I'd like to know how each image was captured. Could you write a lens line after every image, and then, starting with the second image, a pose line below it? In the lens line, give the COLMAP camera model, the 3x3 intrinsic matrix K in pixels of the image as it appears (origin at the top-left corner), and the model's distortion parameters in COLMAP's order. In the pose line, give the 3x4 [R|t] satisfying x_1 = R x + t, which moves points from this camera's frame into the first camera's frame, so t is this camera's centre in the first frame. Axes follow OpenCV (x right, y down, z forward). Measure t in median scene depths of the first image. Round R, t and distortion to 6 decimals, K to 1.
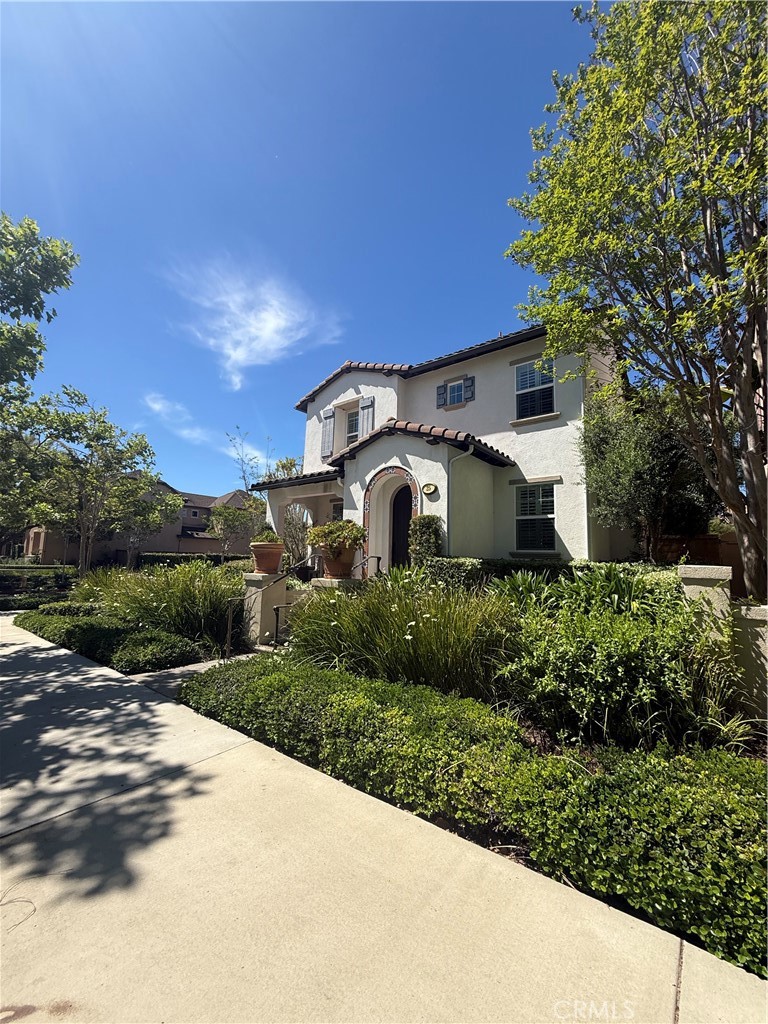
lens RADIAL K [[407.8, 0, 383.2], [0, 407.8, 511.4], [0, 0, 1]] dist [-0.001940, 0.000796]
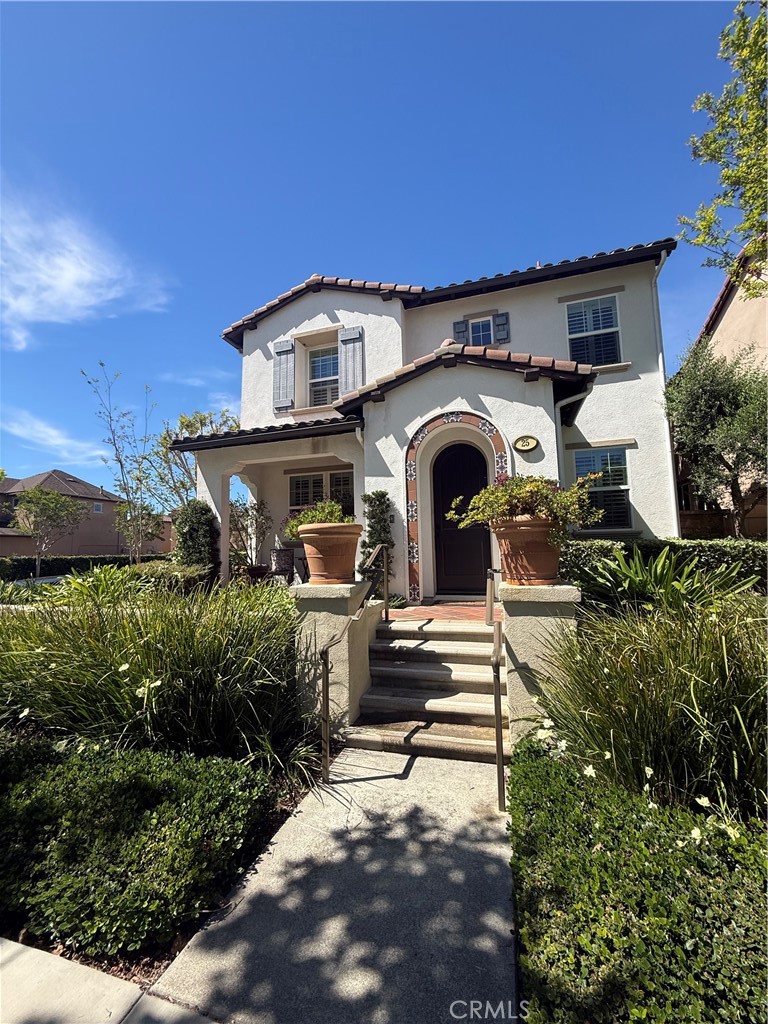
lens RADIAL K [[407.8, 0, 383.3], [0, 407.8, 513.1], [0, 0, 1]] dist [-0.001940, 0.000796]
pose [[0.929597, -0.012836, 0.368354, -0.292262], [0.003278, 0.999642, 0.026561, 0.034119], [-0.368563, -0.023484, 0.929306, 0.342238]]
